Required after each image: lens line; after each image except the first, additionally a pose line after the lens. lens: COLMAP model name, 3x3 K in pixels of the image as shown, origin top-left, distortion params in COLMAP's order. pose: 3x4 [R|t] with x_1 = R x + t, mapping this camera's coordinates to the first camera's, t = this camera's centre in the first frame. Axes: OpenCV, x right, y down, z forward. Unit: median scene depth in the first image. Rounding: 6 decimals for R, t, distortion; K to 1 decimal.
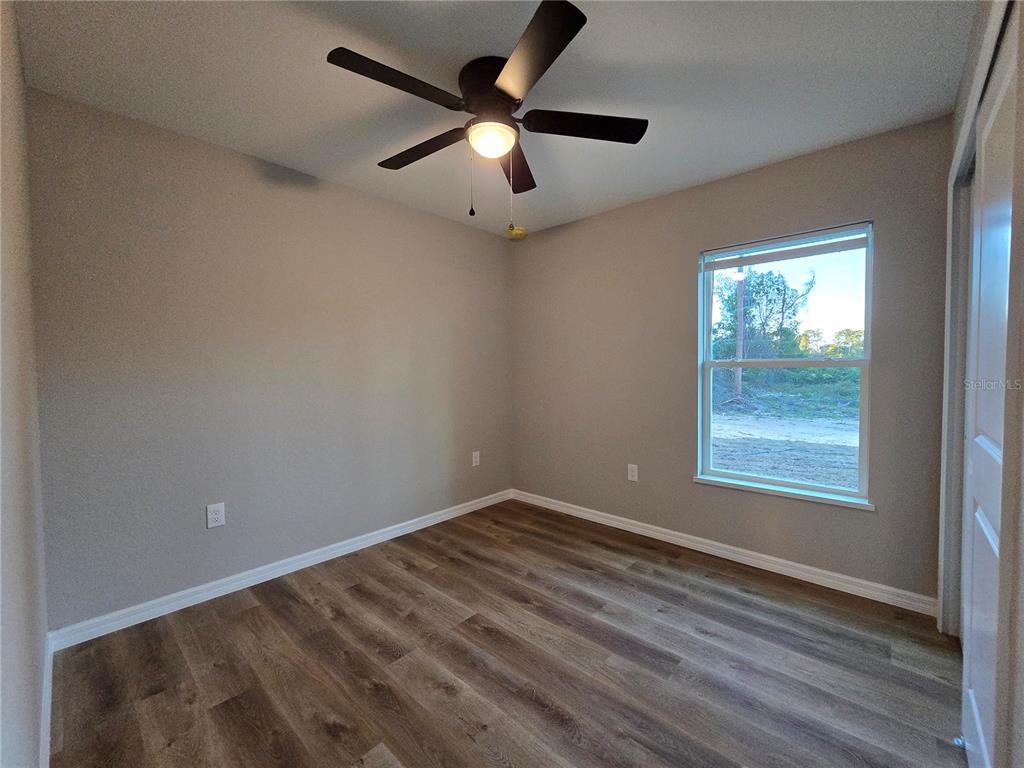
lens RADIAL K [[420.6, 0, 511.2], [0, 420.6, 383.2], [0, 0, 1]] dist [-0.008092, 0.001529]
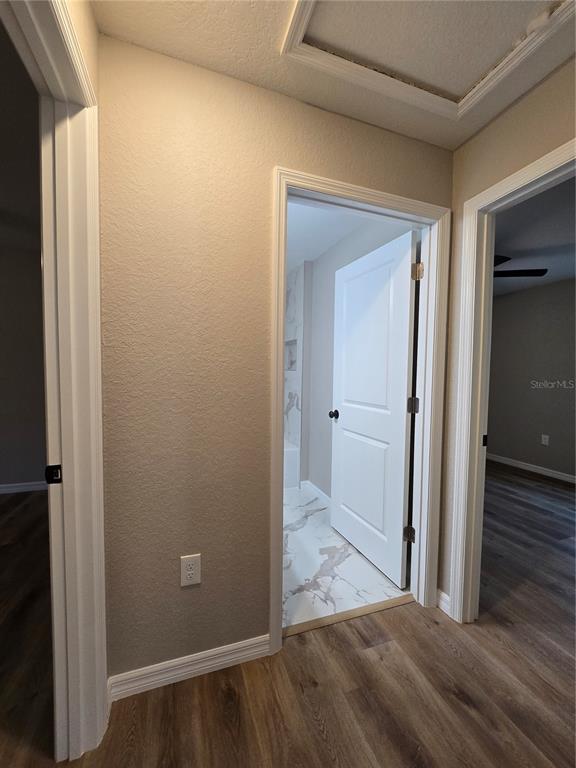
lens RADIAL K [[315.4, 0, 288.8], [0, 315.4, 382.9], [0, 0, 1]] dist [-0.008092, 0.001529]
pose [[0.887688, 0.041568, -0.458566, -0.076661], [-0.039275, 0.999123, 0.014539, 0.000965], [0.458768, 0.005104, 0.888541, -0.758764]]
